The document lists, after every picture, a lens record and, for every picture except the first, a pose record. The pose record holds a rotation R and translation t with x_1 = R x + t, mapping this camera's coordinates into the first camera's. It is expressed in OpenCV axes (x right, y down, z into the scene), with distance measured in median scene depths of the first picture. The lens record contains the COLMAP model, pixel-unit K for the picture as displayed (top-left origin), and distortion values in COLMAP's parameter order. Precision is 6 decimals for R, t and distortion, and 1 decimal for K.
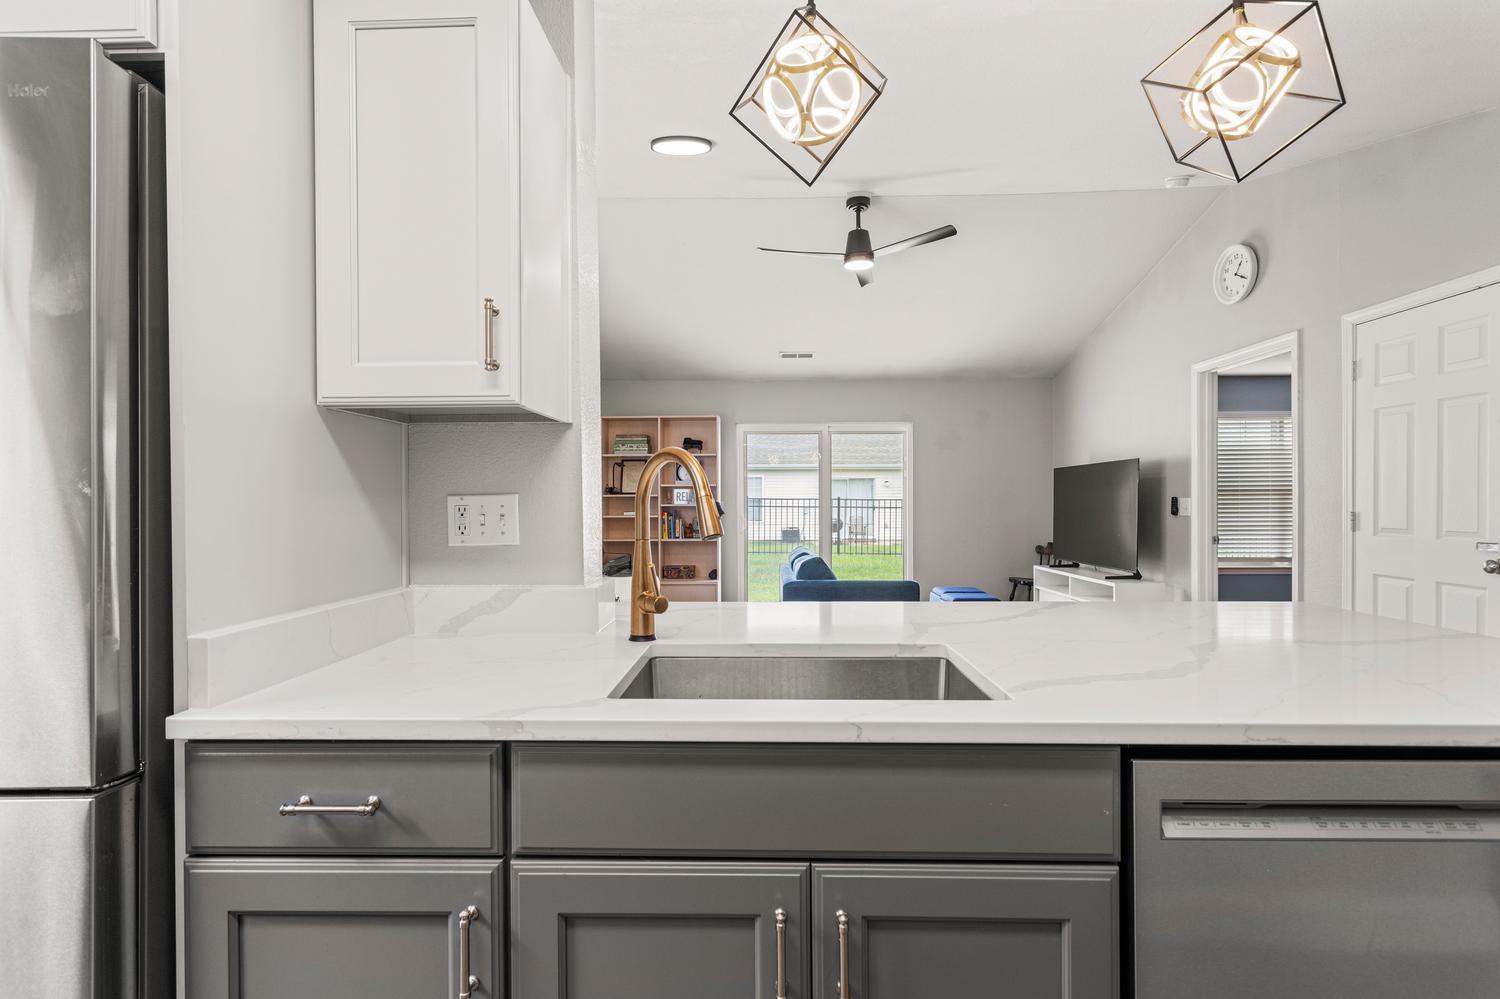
lens RADIAL K [[731.3, 0, 749.2], [0, 731.3, 507.6], [0, 0, 1]] dist [0.000208, 0.002045]
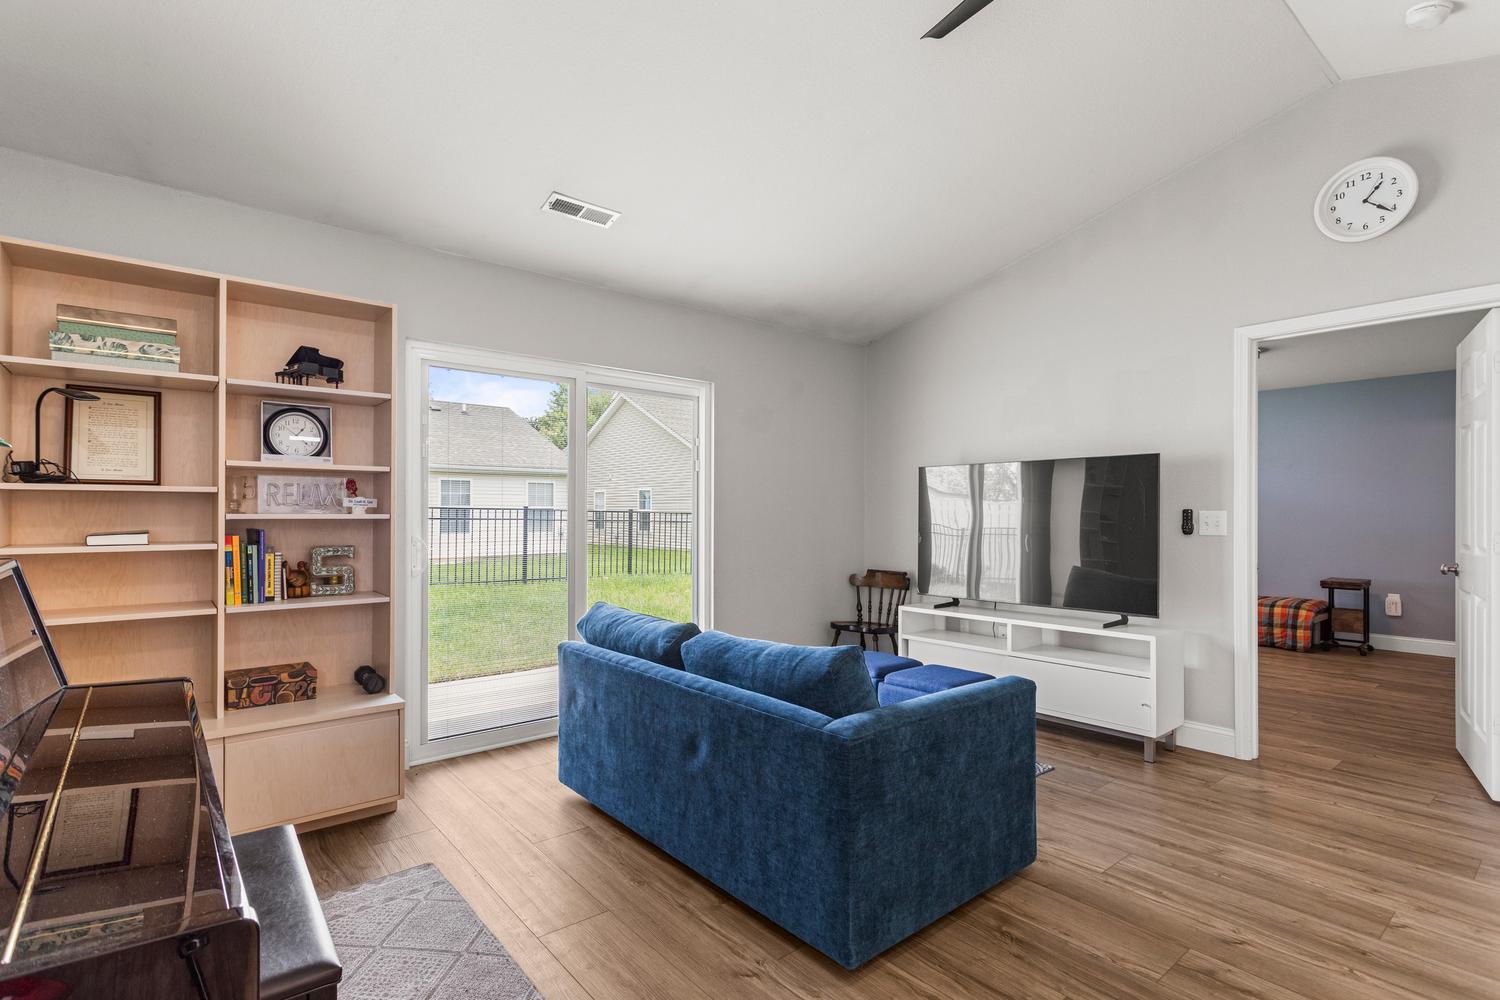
lens RADIAL K [[731.3, 0, 746.3], [0, 731.3, 511.8], [0, 0, 1]] dist [0.000208, 0.002045]
pose [[0.751854, 0.008916, 0.659269, -0.165969], [-0.003707, 0.999950, -0.009296, -0.002790], [-0.659319, 0.004545, 0.751850, 0.541016]]
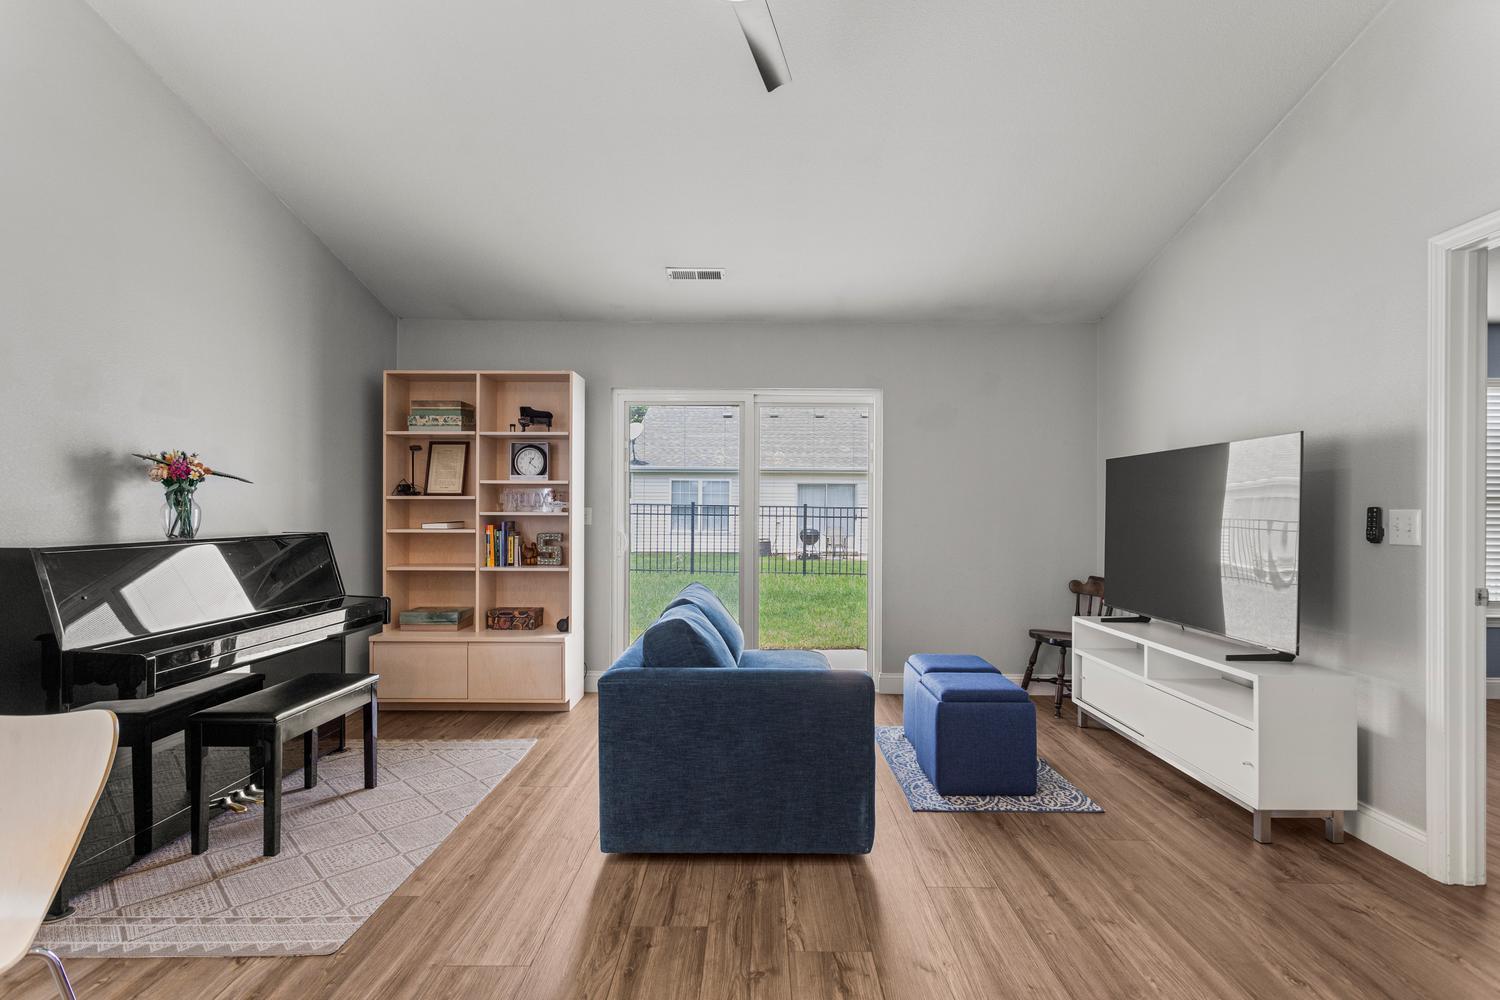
lens RADIAL K [[731.3, 0, 753.8], [0, 731.3, 517.2], [0, 0, 1]] dist [0.000208, 0.002045]
pose [[0.999781, 0.009110, 0.018846, 0.101417], [-0.009165, 0.999954, 0.002846, -0.003679], [-0.018820, -0.003018, 0.999818, 0.362918]]
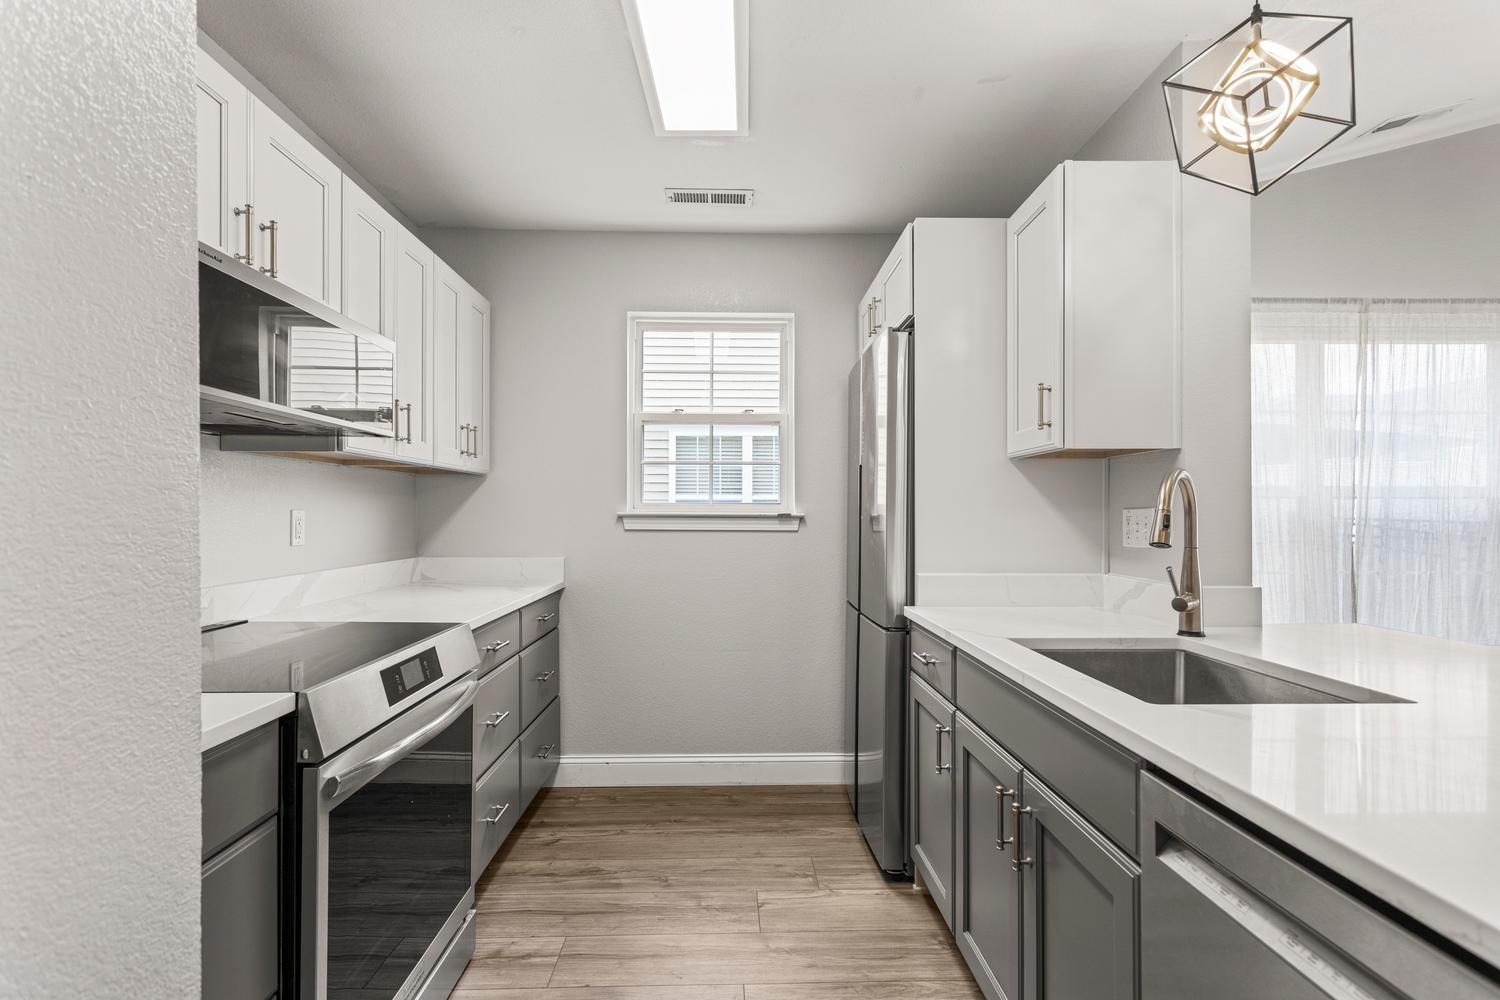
lens RADIAL K [[731.3, 0, 750.9], [0, 731.3, 516.0], [0, 0, 1]] dist [0.000208, 0.002045]
pose [[0.058125, 0.008892, -0.998270, 0.212082], [-0.008378, 0.999929, 0.008419, -0.002031], [0.998274, 0.007874, 0.058195, 0.054415]]
